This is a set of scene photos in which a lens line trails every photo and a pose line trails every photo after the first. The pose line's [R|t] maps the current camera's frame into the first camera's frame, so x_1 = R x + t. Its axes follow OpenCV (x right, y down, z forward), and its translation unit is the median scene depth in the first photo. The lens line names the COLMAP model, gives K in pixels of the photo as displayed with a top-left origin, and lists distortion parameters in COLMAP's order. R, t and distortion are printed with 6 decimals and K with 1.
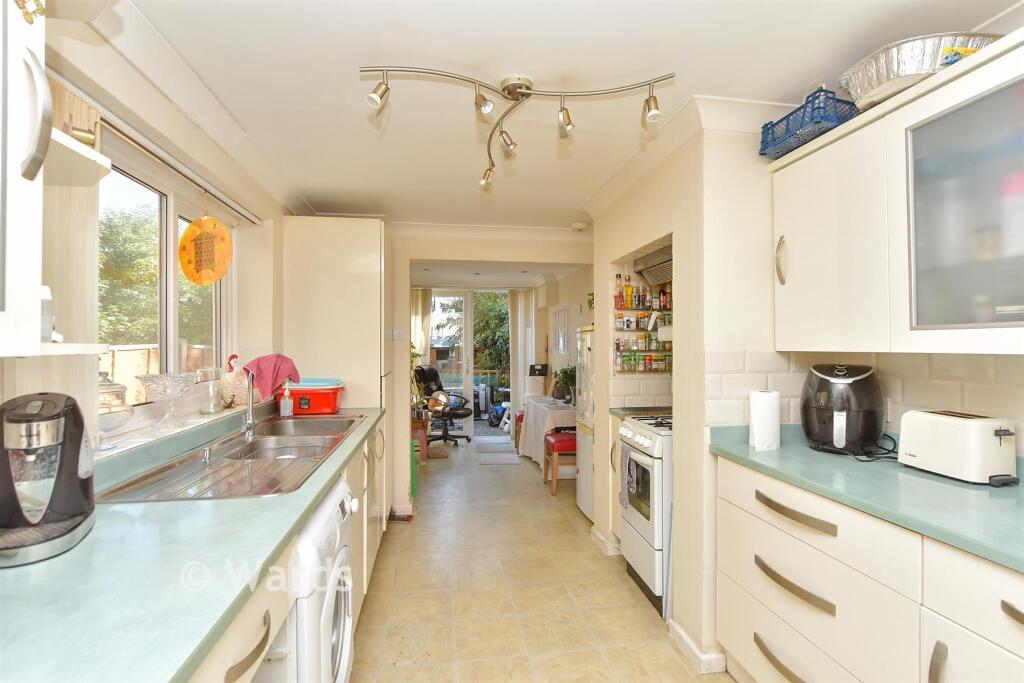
lens RADIAL K [[497.1, 0, 511.8], [0, 497.1, 341.7], [0, 0, 1]] dist [0.002012, 0.000041]
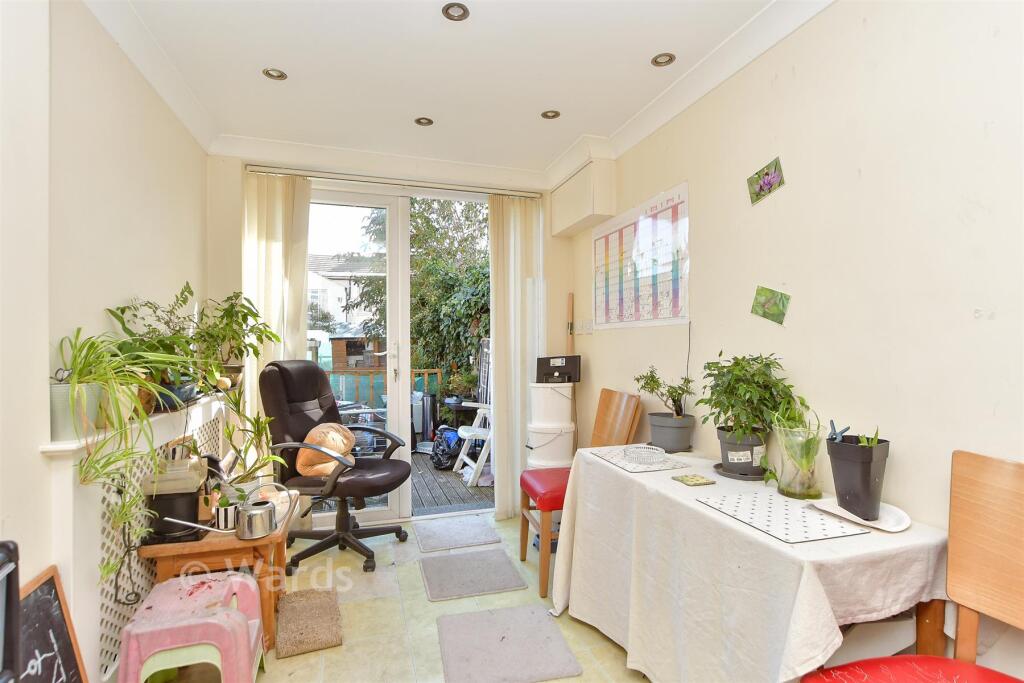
lens RADIAL K [[497.1, 0, 512.5], [0, 497.1, 347.3], [0, 0, 1]] dist [0.002012, 0.000041]
pose [[0.987826, -0.004926, 0.155487, -0.056744], [0.002417, 0.999864, 0.016323, 0.029590], [-0.155546, -0.015748, 0.987703, 0.552321]]
